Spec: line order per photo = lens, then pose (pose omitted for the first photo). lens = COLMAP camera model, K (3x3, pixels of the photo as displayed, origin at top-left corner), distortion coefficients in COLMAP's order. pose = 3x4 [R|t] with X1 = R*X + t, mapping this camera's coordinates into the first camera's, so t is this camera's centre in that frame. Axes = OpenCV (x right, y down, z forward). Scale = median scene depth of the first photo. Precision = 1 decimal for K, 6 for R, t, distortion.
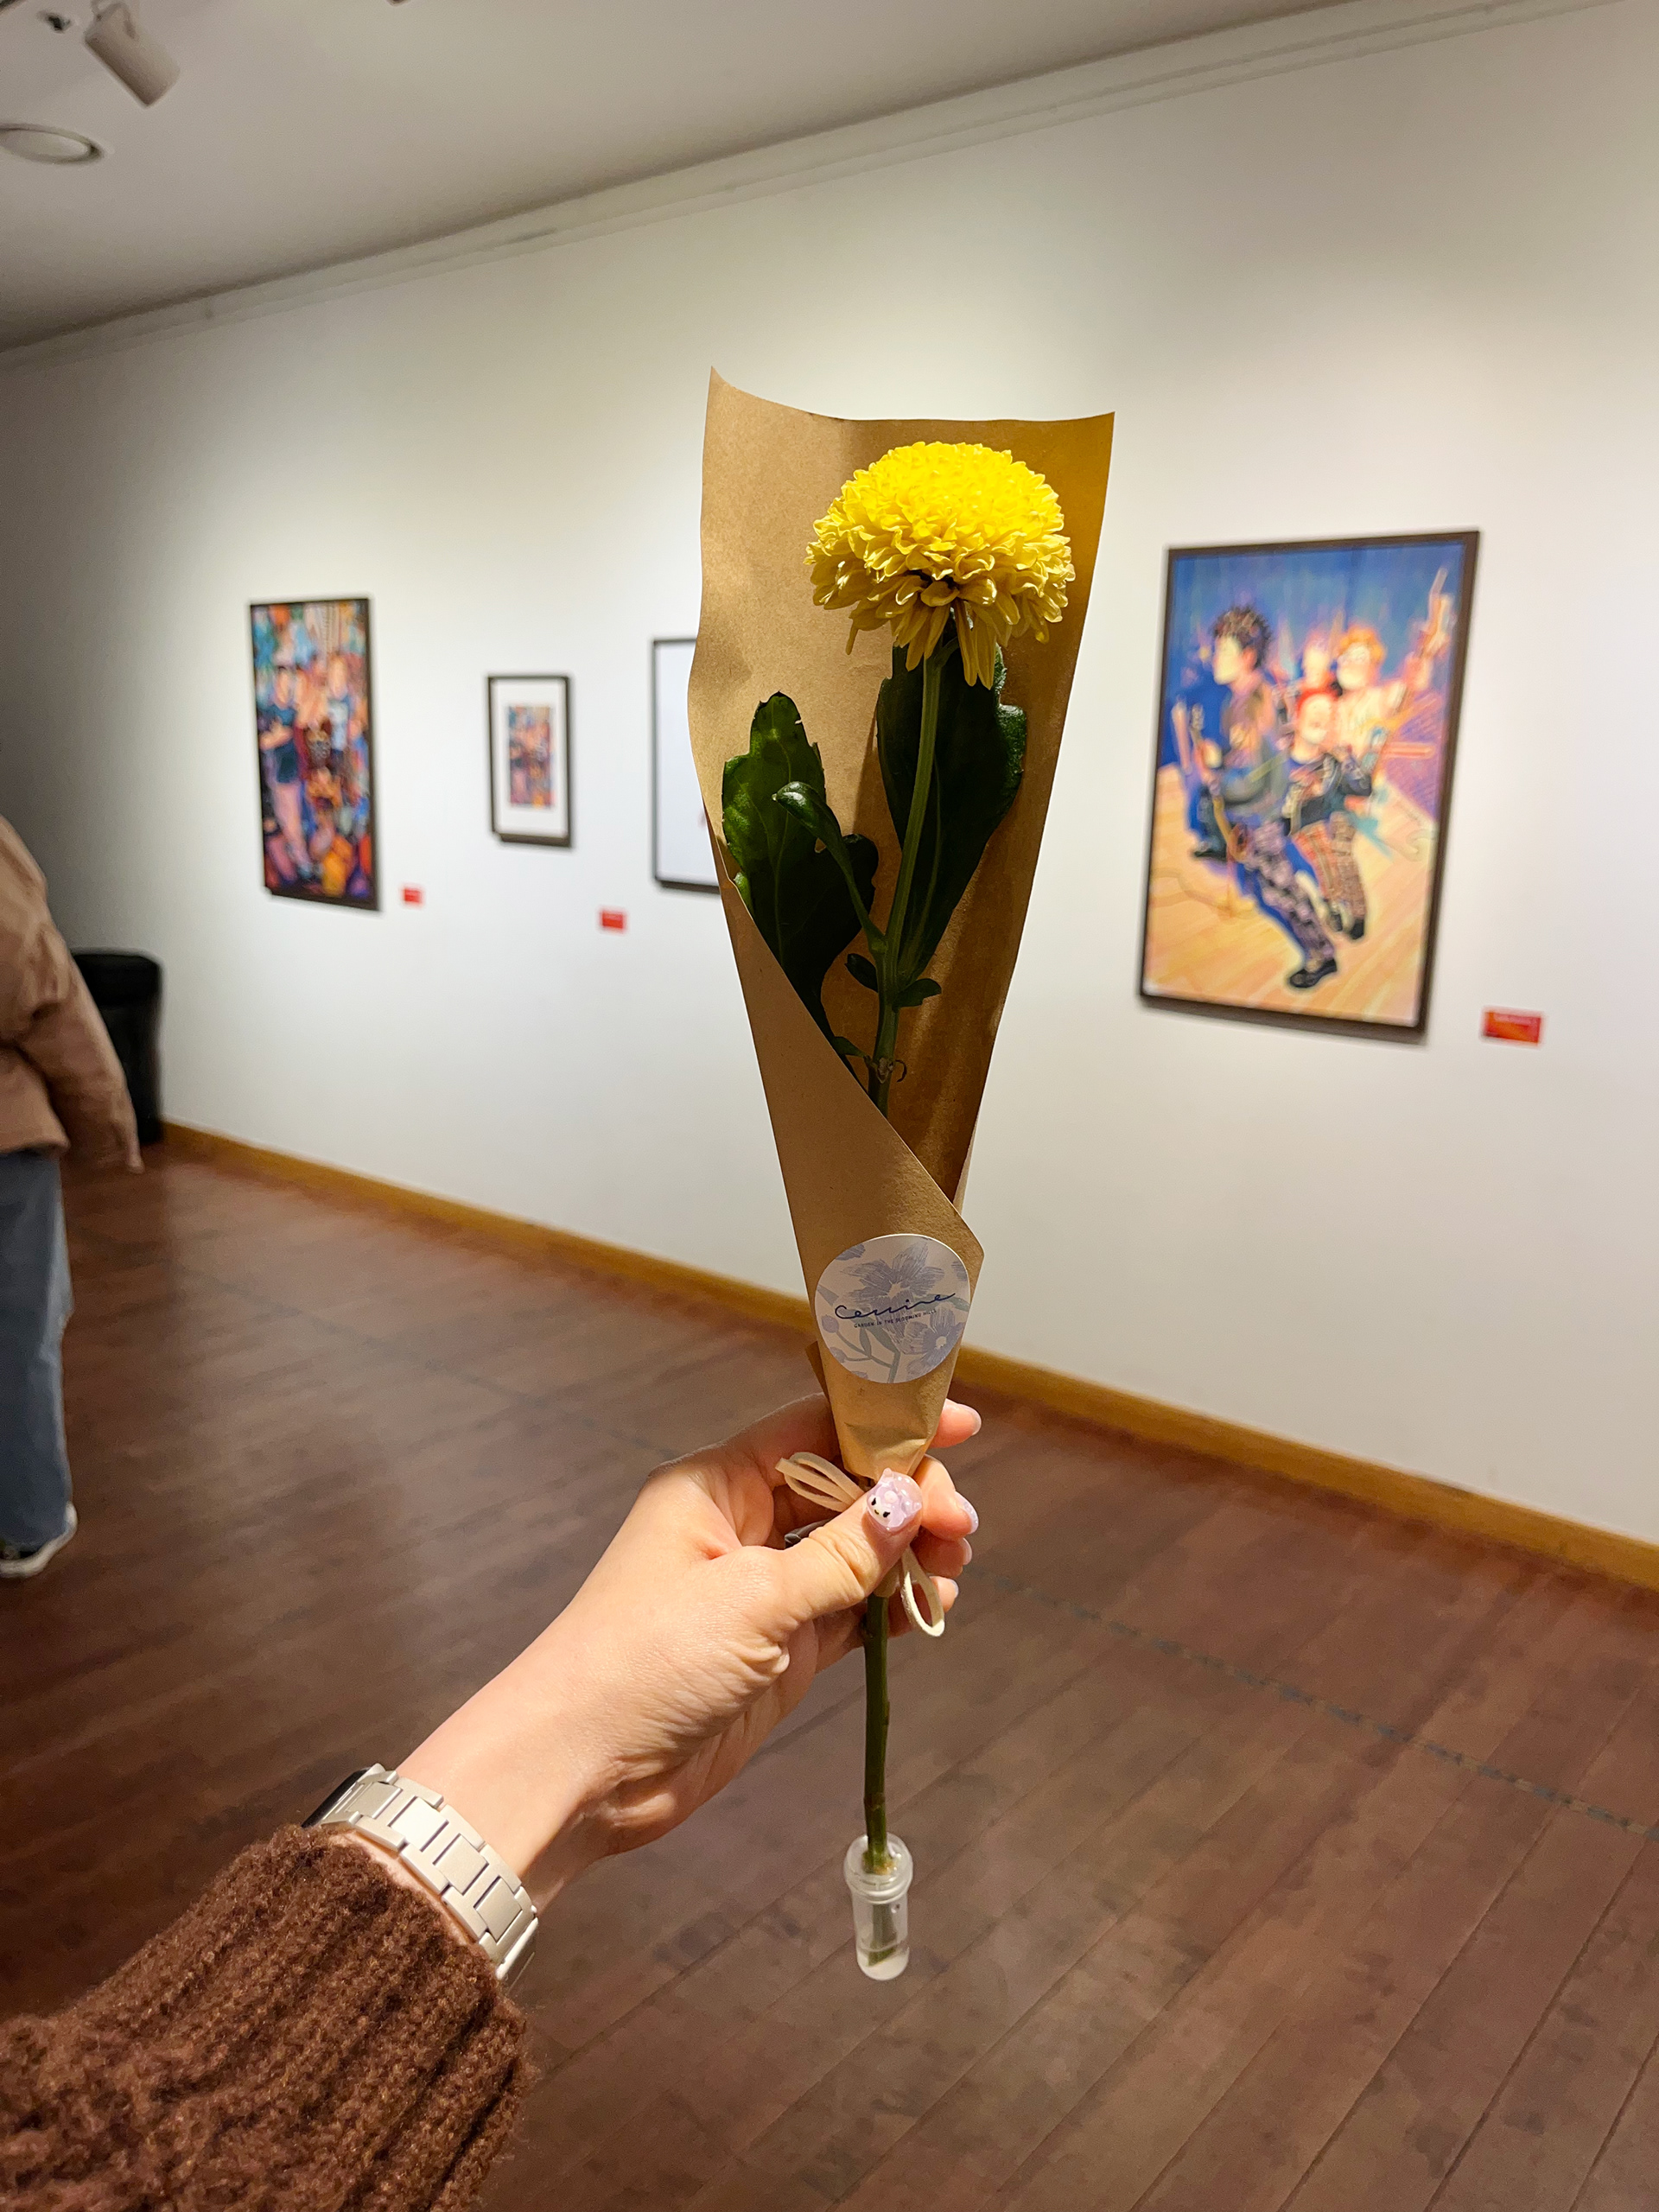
lens RADIAL K [[1674.3, 0, 832.9], [0, 1674.3, 1115.3], [0, 0, 1]] dist [-0.007427, 0.002109]
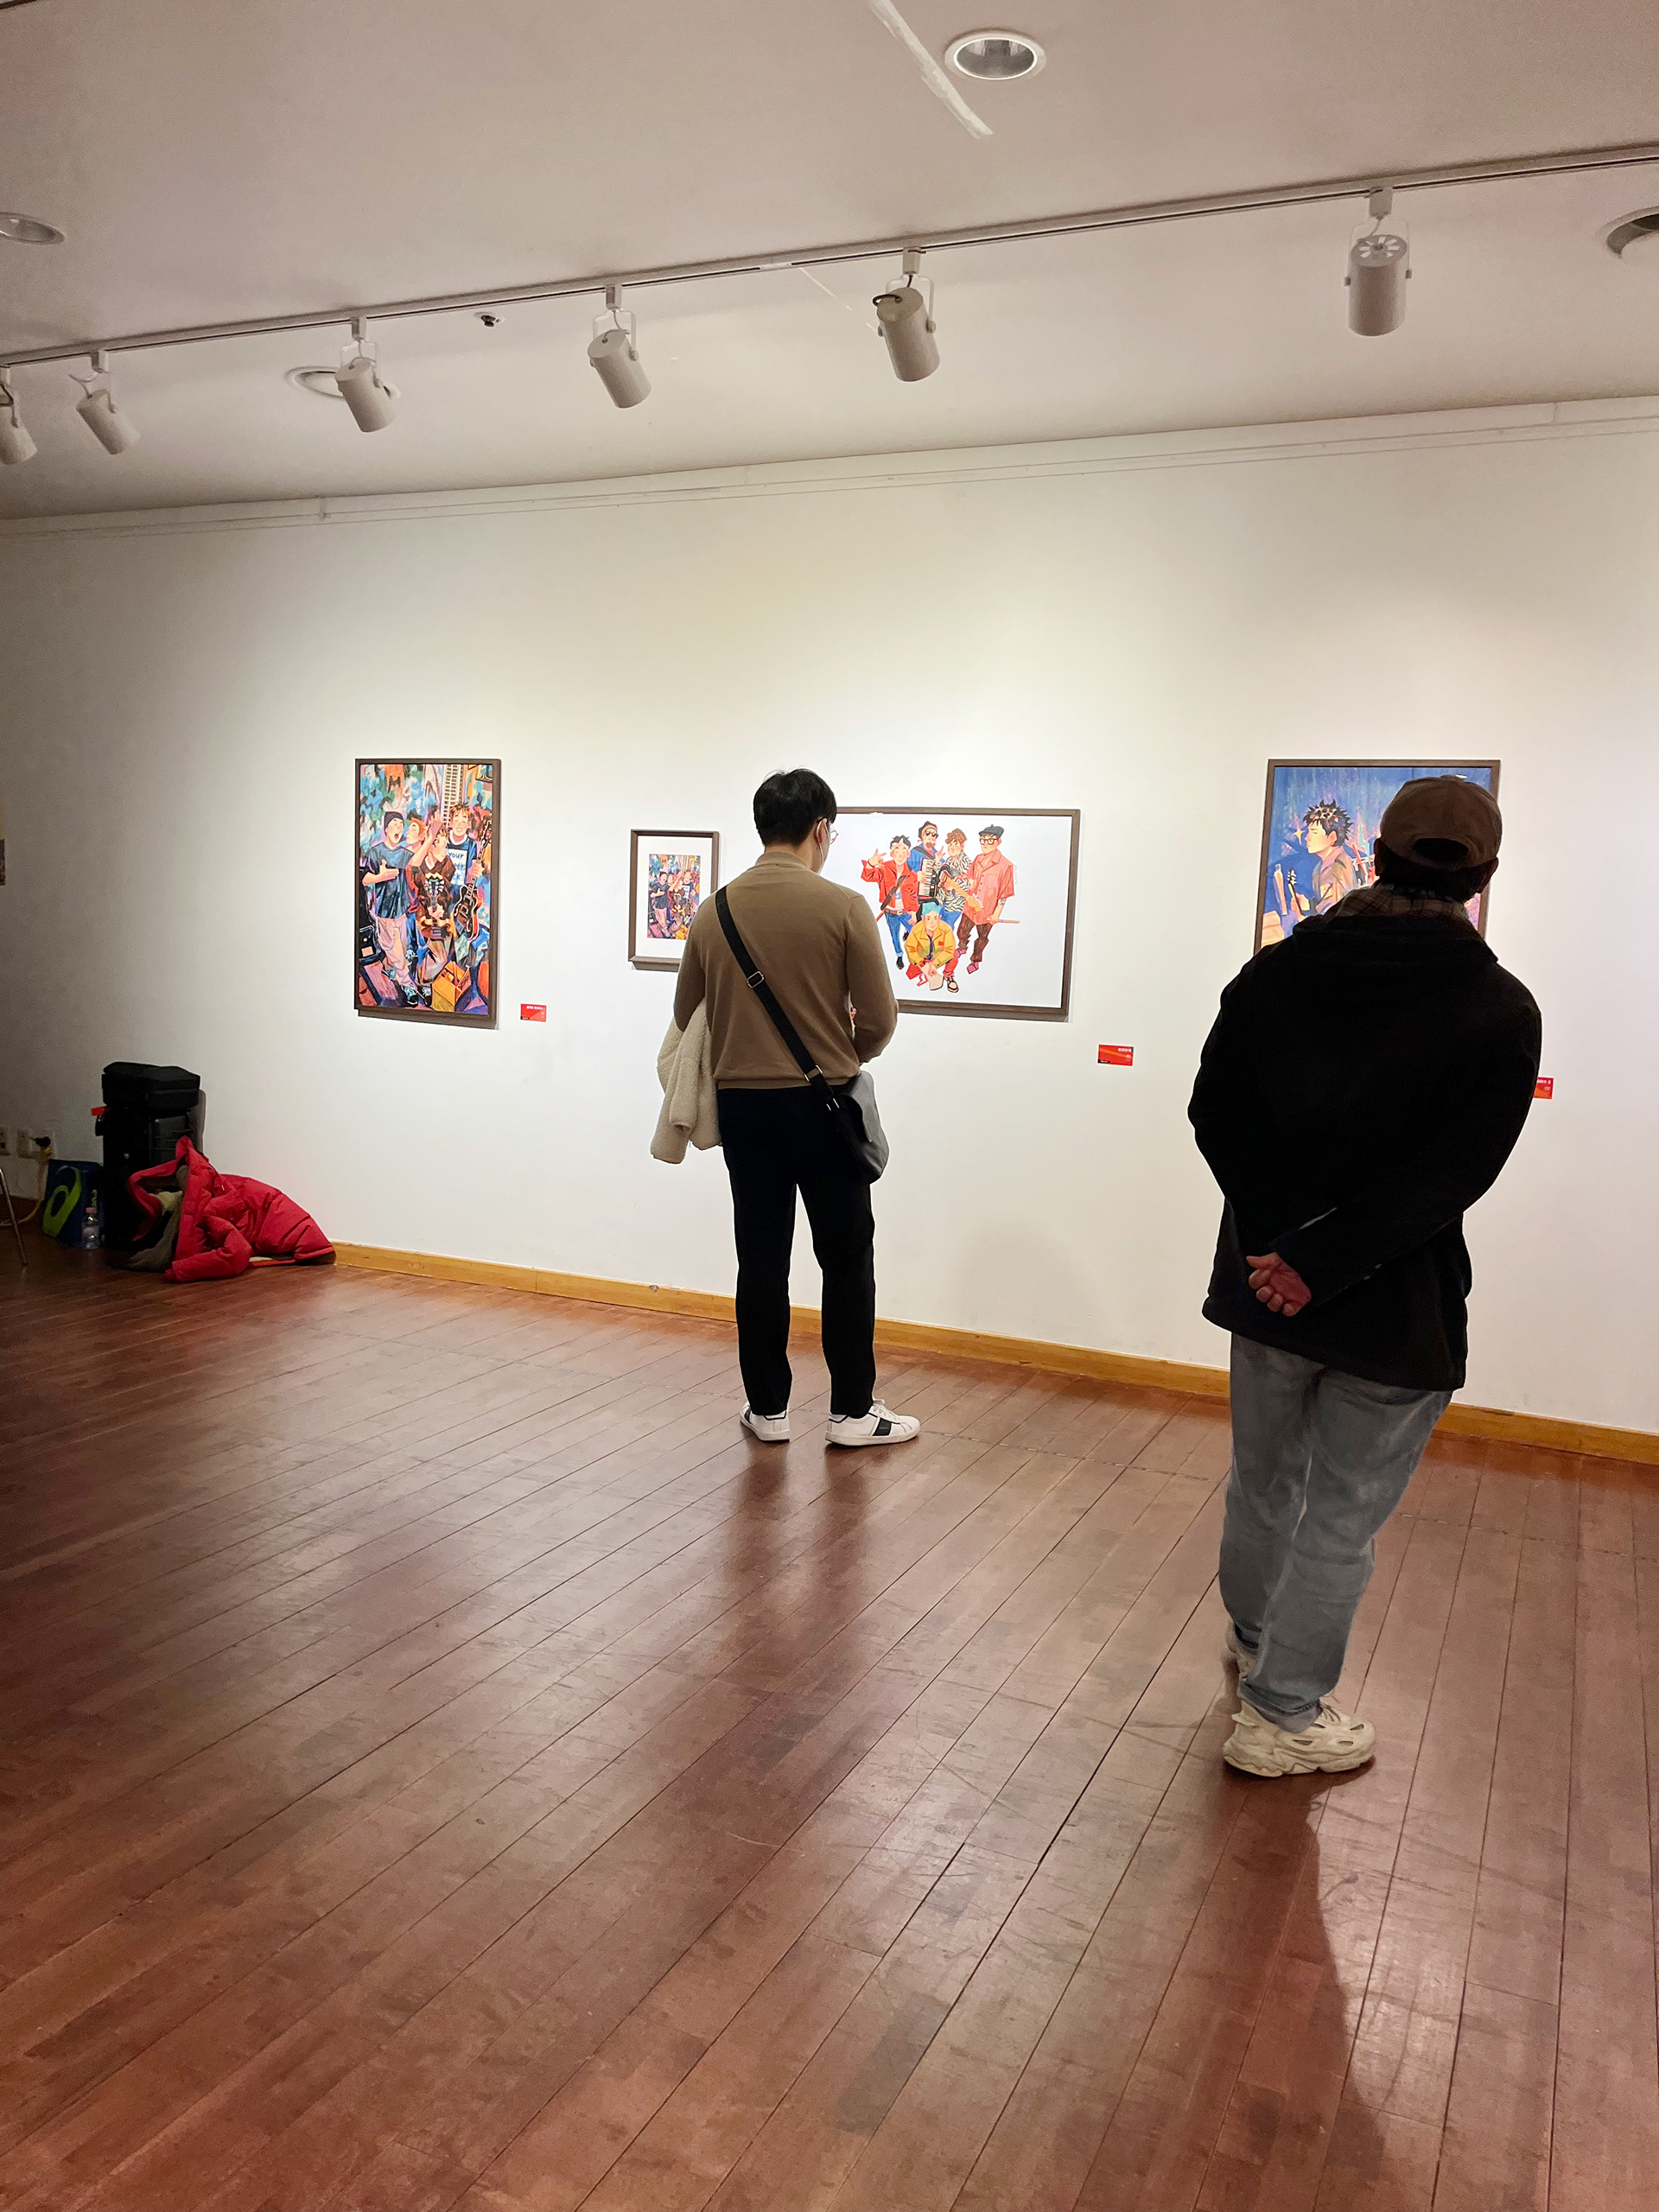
lens RADIAL K [[1674.3, 0, 826.7], [0, 1674.3, 1100.2], [0, 0, 1]] dist [-0.007427, 0.002109]
pose [[0.964968, -0.015619, 0.261901, -0.354207], [0.039965, 0.995328, -0.087894, 0.038461], [-0.259305, 0.095282, 0.961084, -0.158732]]
